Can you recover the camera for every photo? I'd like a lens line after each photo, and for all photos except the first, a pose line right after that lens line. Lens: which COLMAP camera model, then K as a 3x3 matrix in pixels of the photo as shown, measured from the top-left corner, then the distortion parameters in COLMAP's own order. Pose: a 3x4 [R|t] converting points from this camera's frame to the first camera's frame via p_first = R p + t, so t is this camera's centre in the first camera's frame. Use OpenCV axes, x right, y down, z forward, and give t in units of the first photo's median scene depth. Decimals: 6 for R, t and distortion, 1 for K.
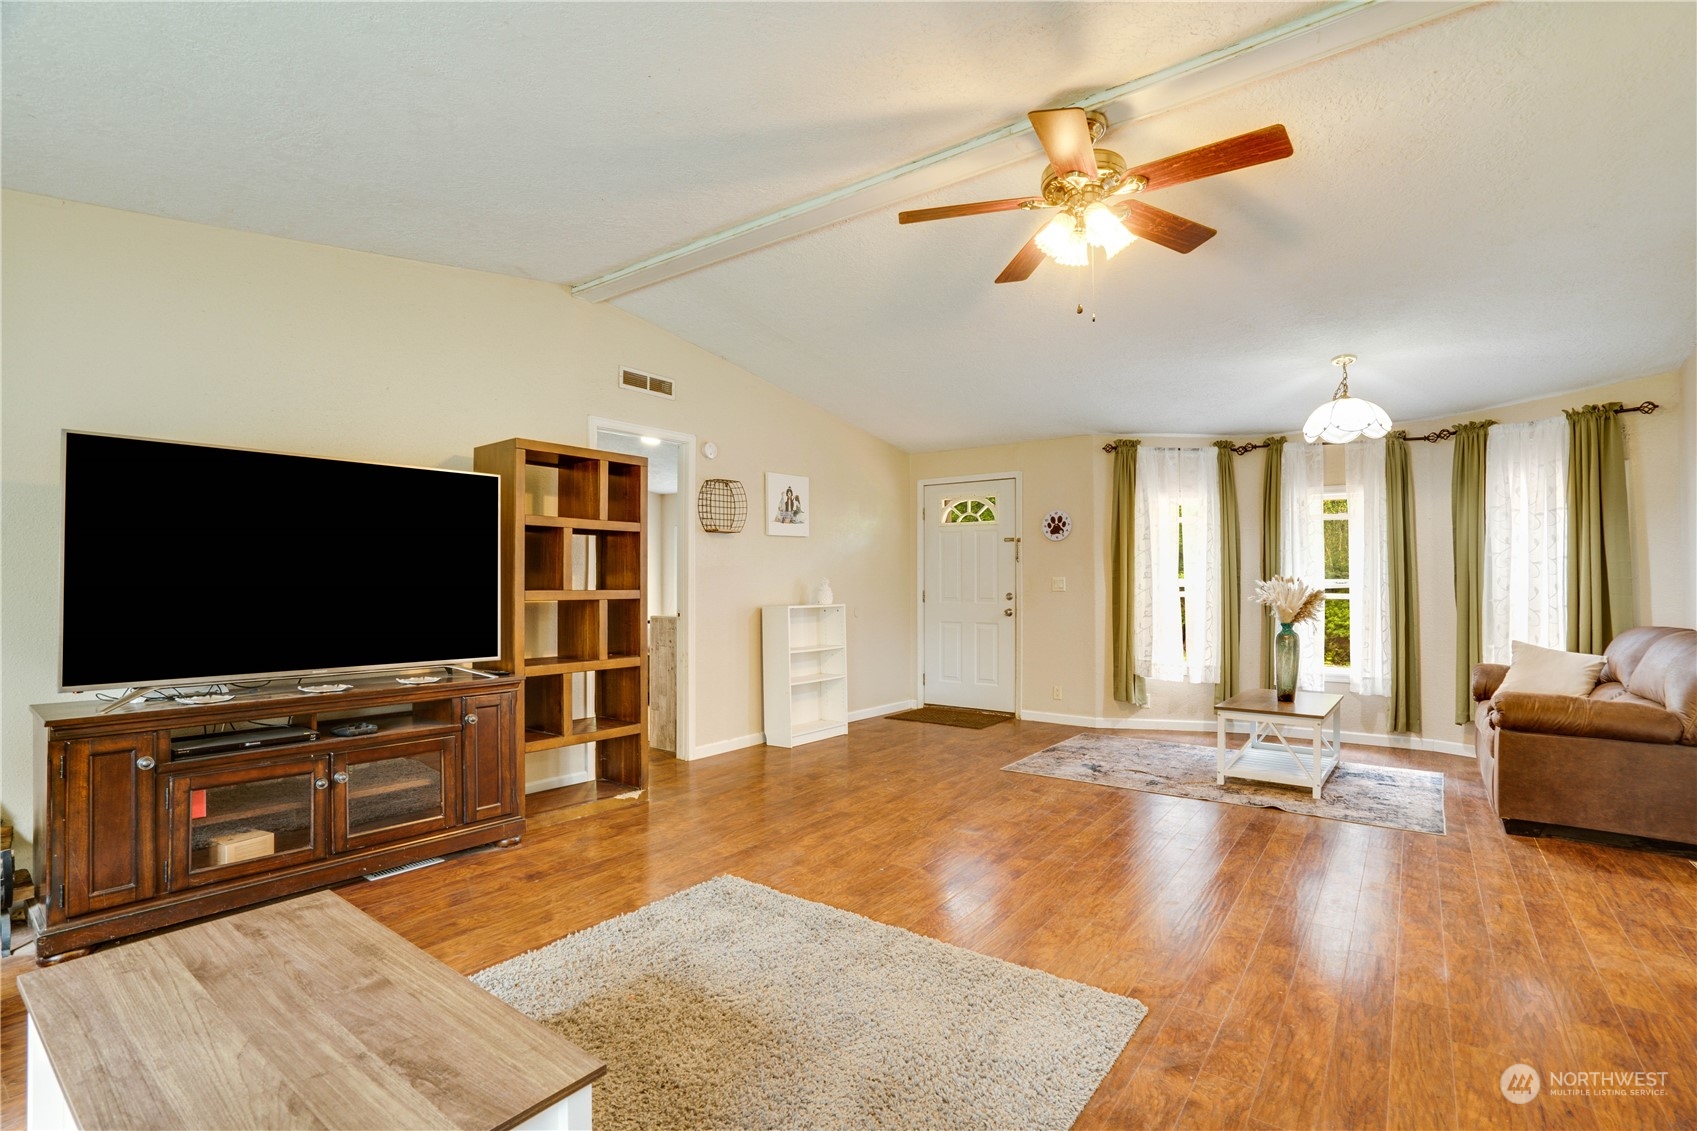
lens RADIAL K [[789.4, 0, 840.6], [0, 789.4, 570.0], [0, 0, 1]] dist [-0.064629, 0.027022]
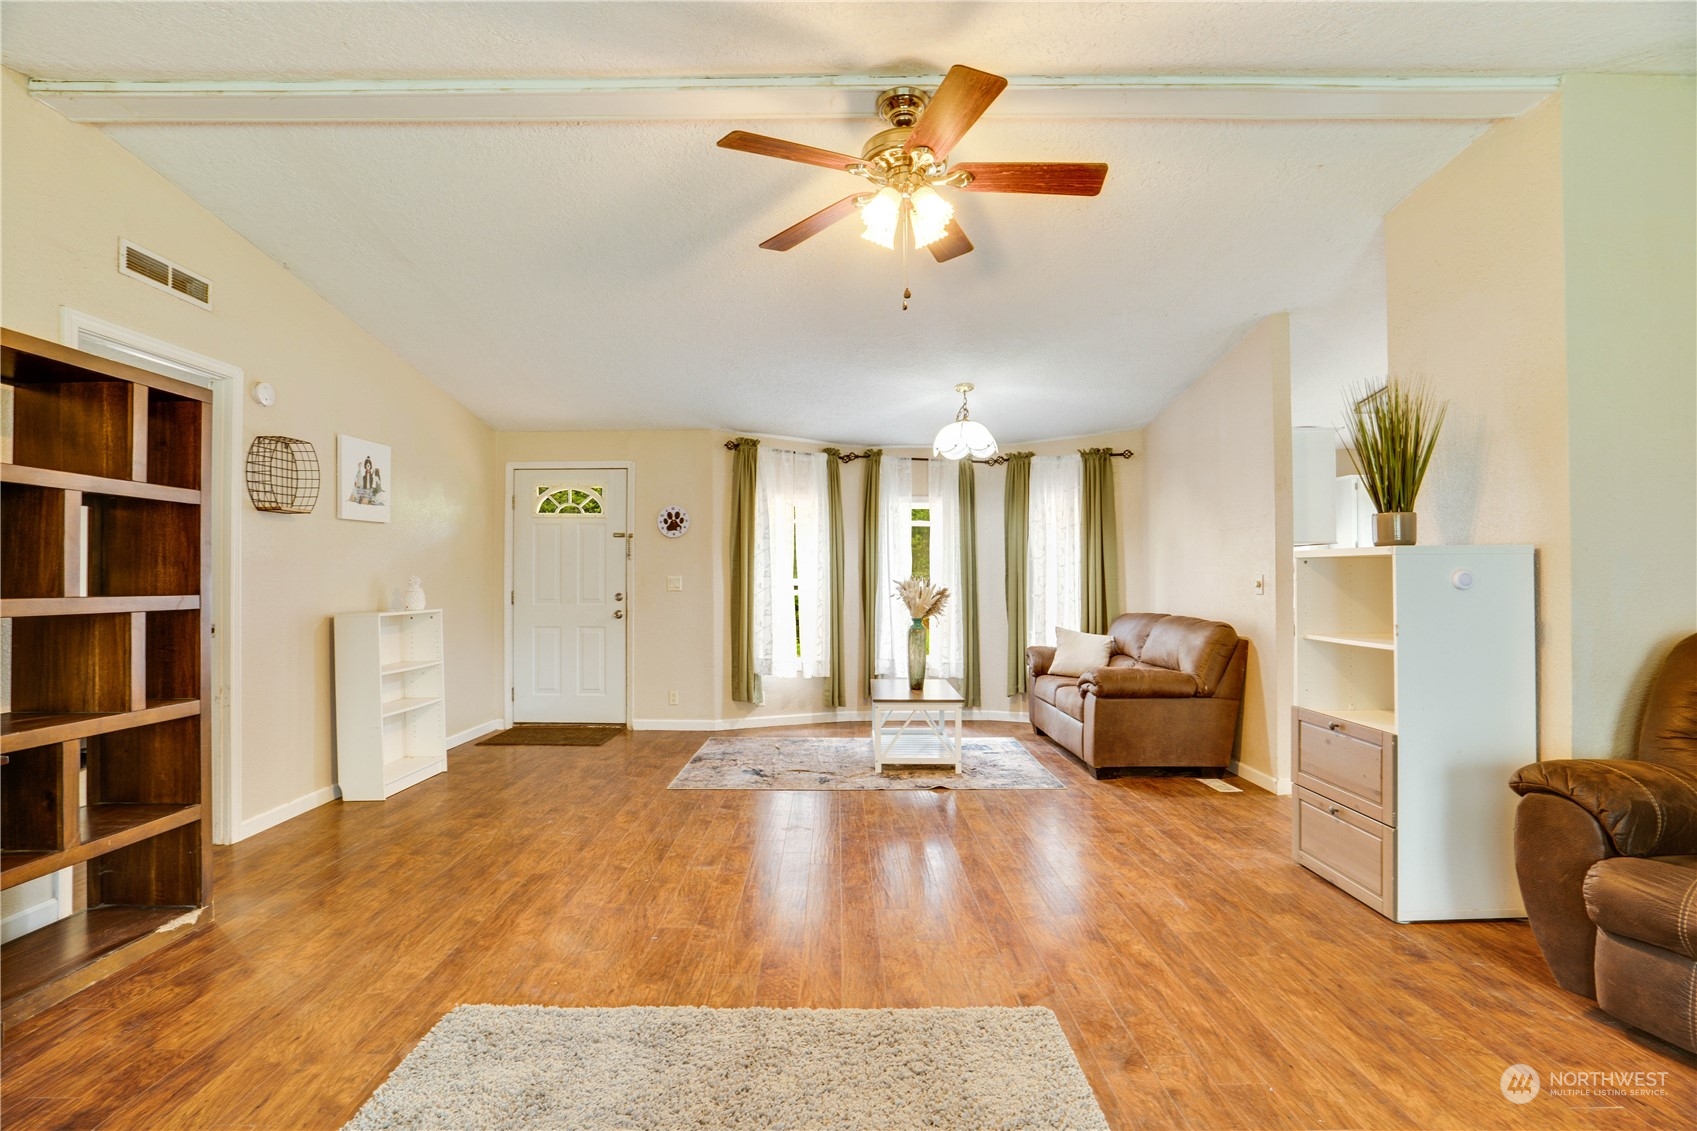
lens RADIAL K [[789.4, 0, 840.6], [0, 789.4, 570.0], [0, 0, 1]] dist [-0.064629, 0.027022]
pose [[0.797444, 0.006529, 0.603358, -0.192080], [-0.007784, 0.999970, -0.000532, 0.001095], [-0.603343, -0.004272, 0.797470, 0.168902]]
